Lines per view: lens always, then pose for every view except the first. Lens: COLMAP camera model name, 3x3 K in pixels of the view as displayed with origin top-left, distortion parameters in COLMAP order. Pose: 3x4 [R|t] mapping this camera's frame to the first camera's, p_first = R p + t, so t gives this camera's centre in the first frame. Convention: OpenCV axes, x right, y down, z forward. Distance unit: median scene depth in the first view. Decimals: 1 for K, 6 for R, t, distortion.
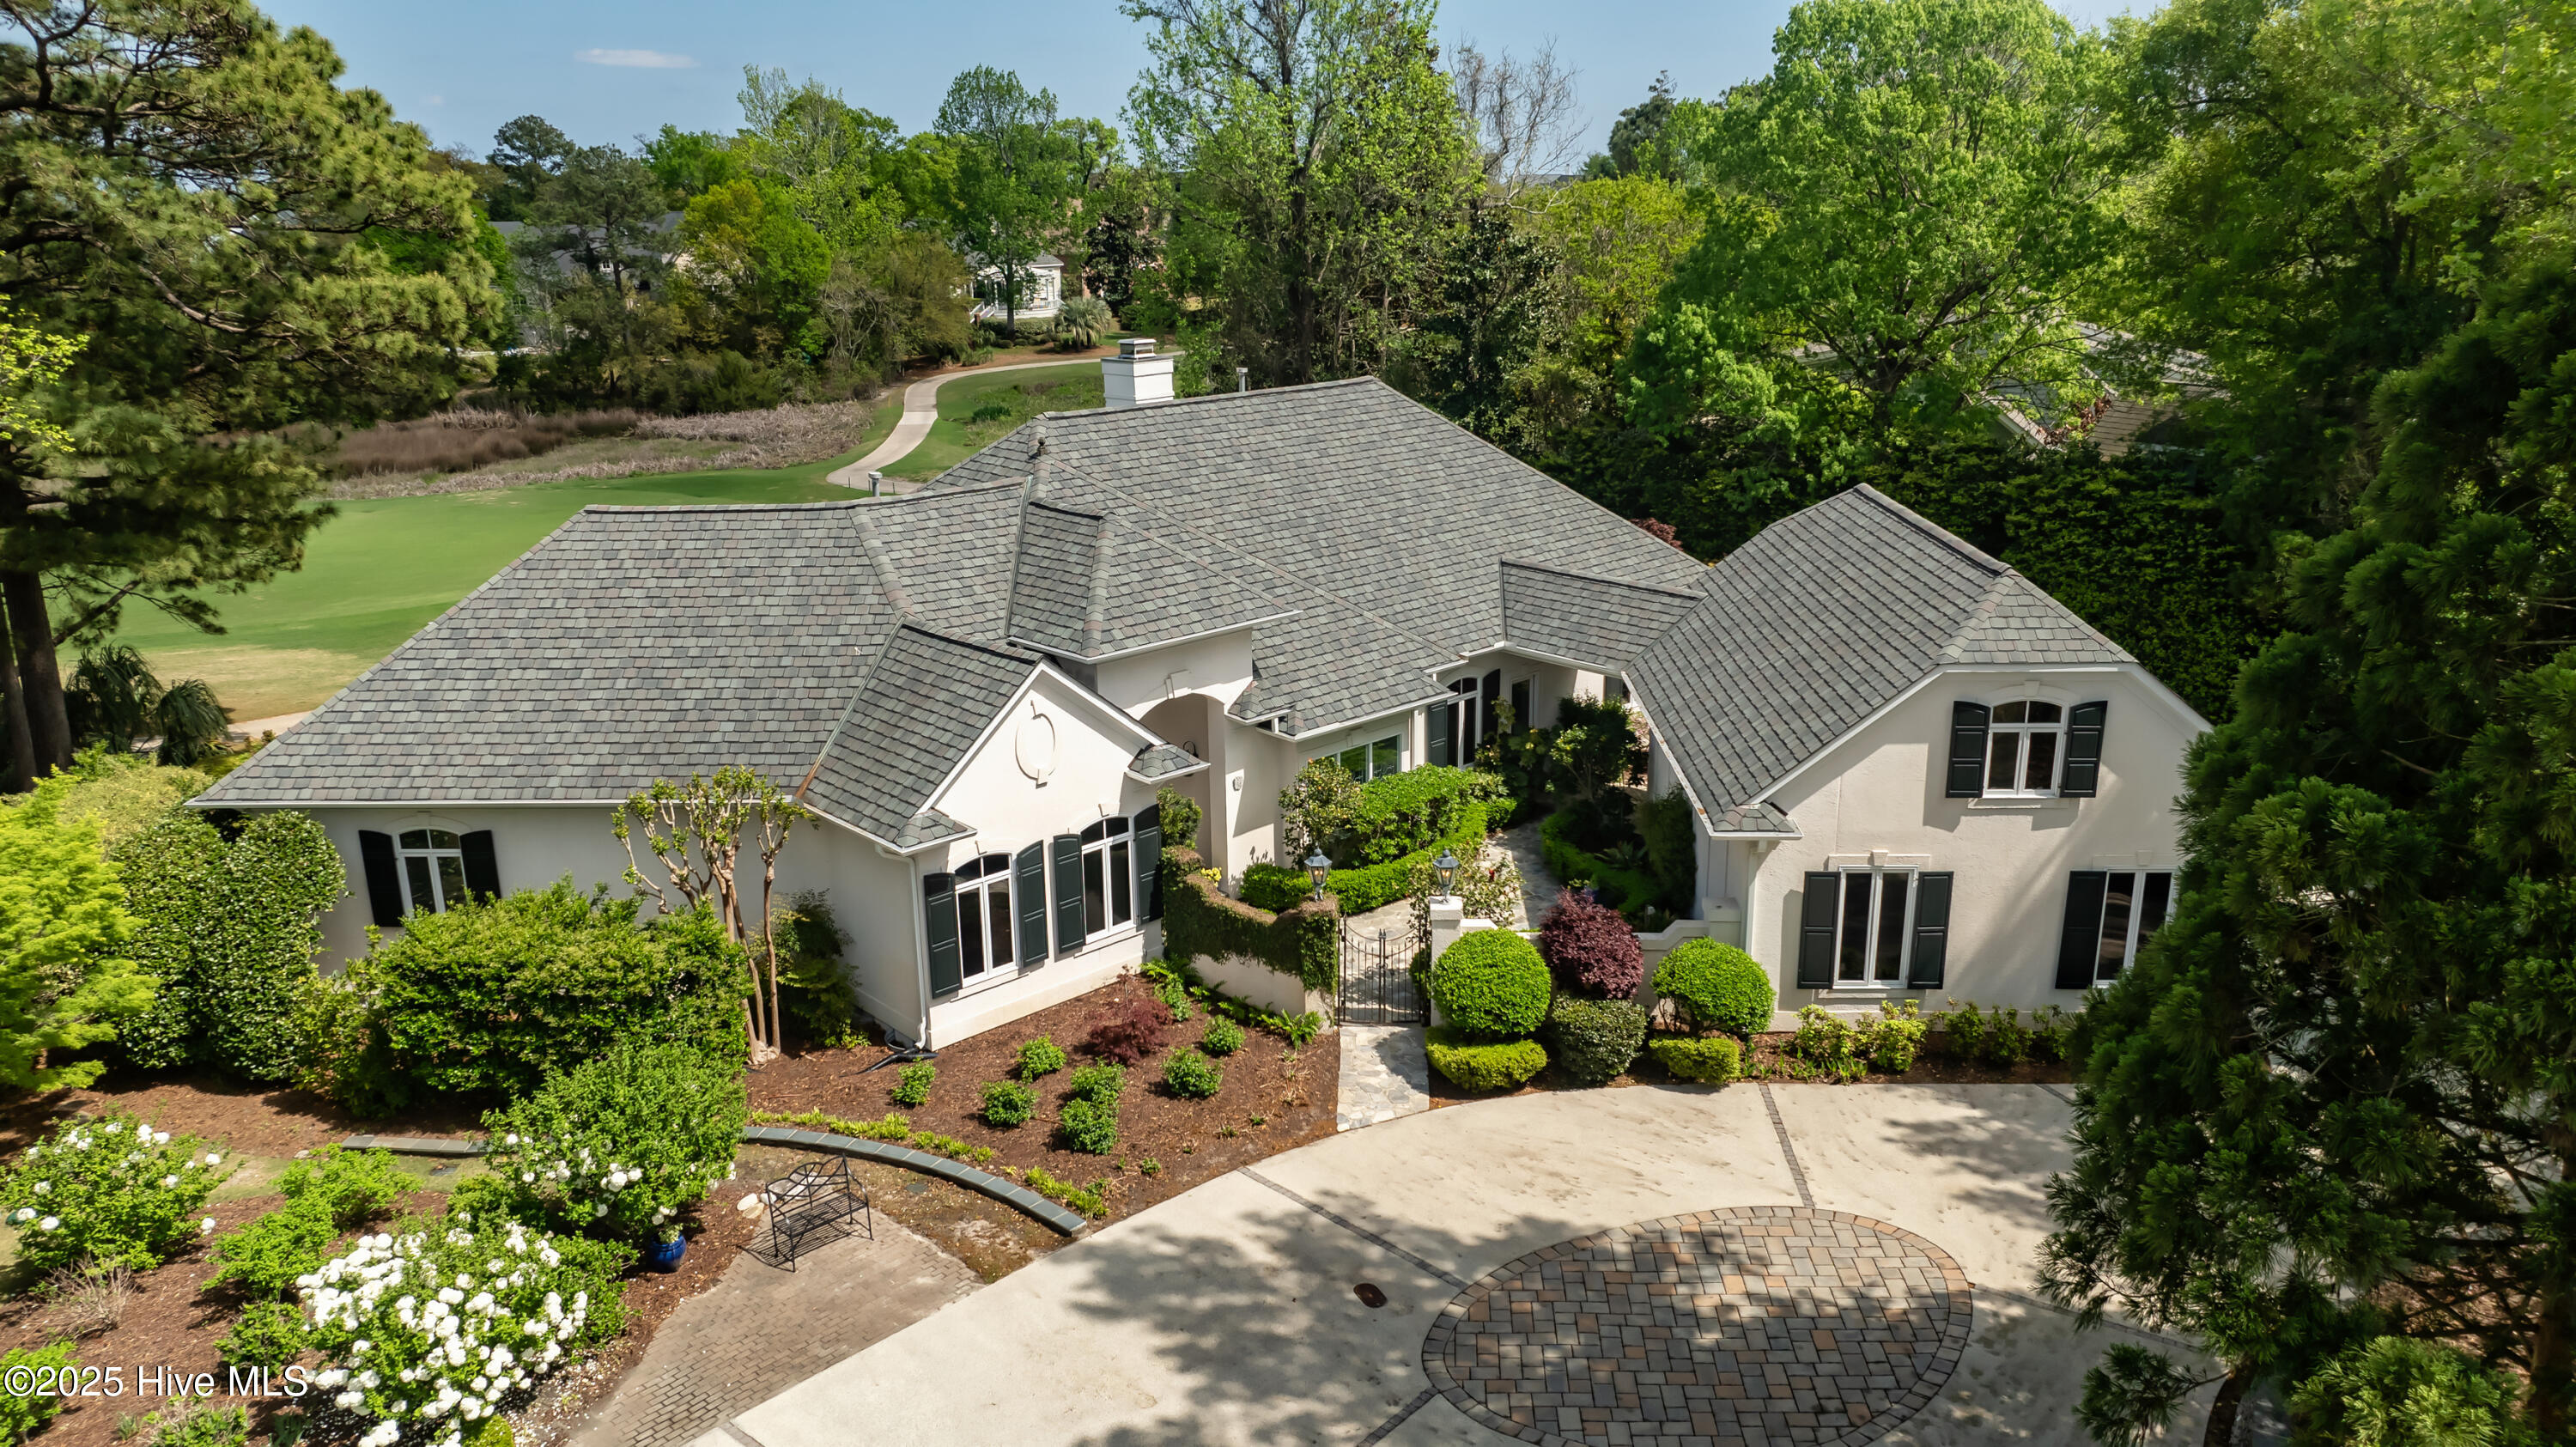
lens RADIAL K [[1822.4, 0, 1287.5], [0, 1822.4, 724.6], [0, 0, 1]] dist [-0.019678, 0.002124]
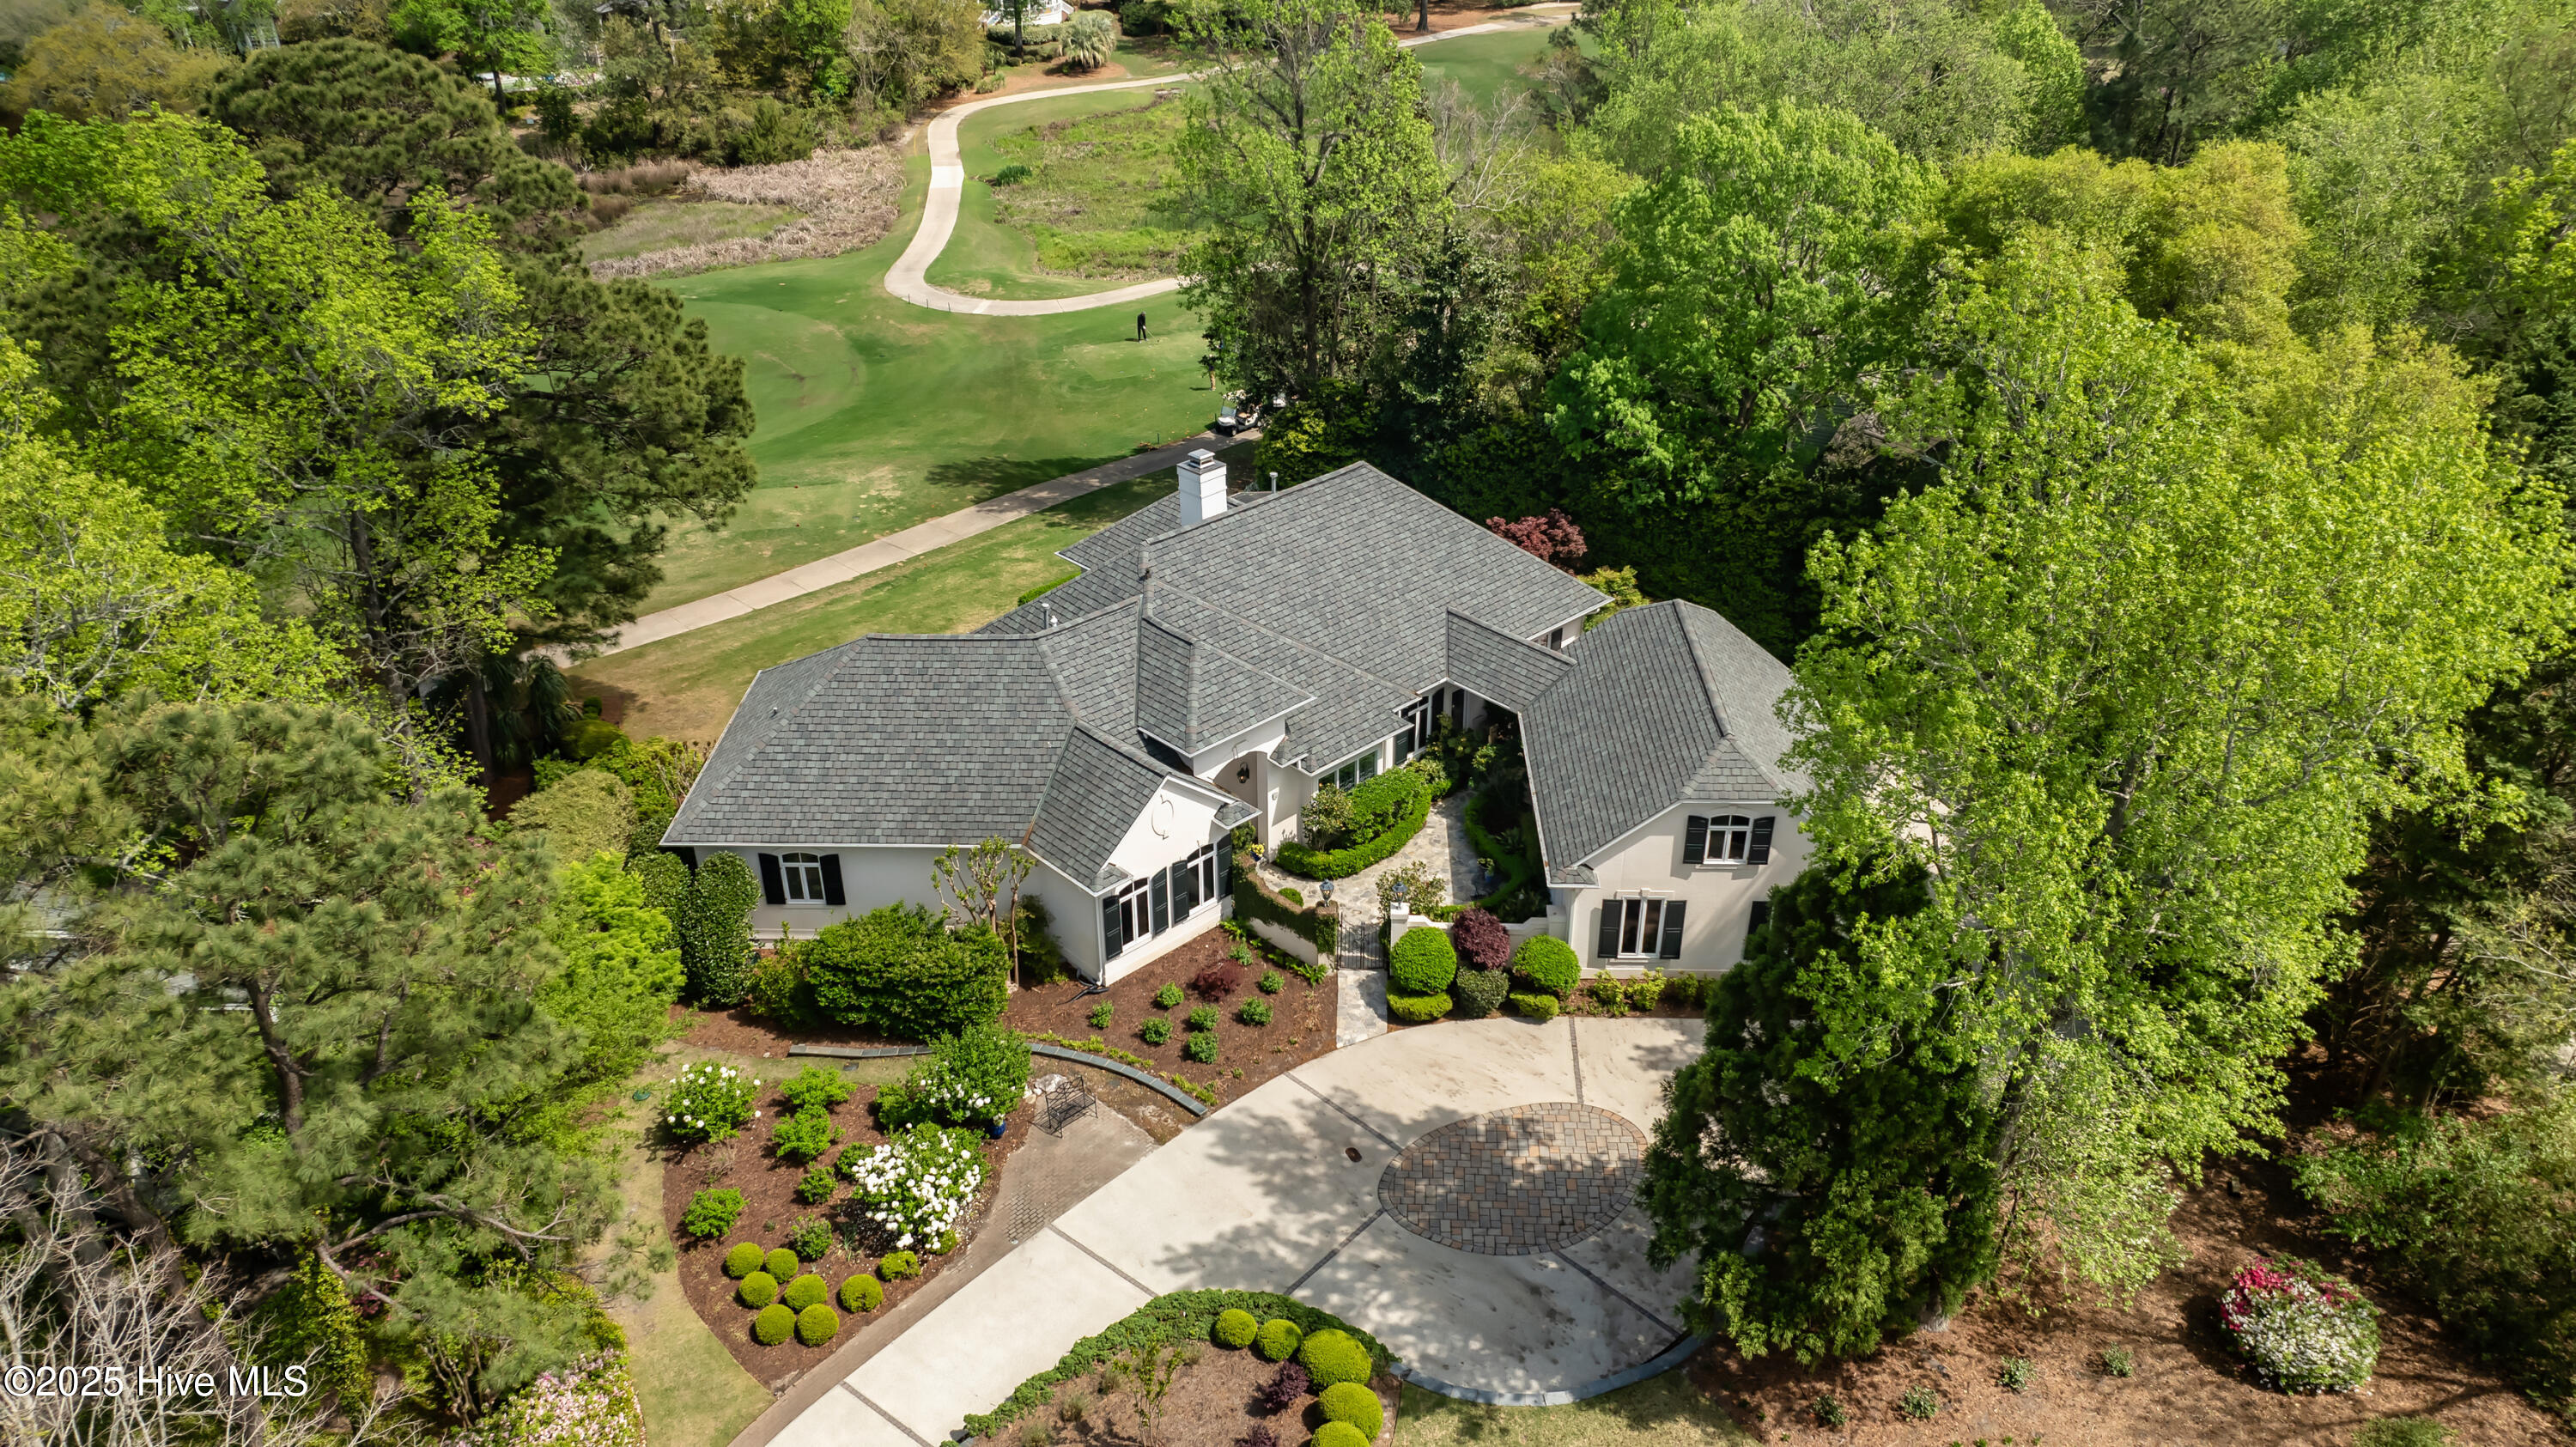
lens RADIAL K [[1822.4, 0, 1294.0], [0, 1822.4, 724.0], [0, 0, 1]] dist [-0.019678, 0.002124]
pose [[0.999891, 0.004992, 0.013923, -0.040836], [-0.008018, 0.973946, 0.226637, -0.481272], [-0.012428, -0.226724, 0.973880, -0.676692]]
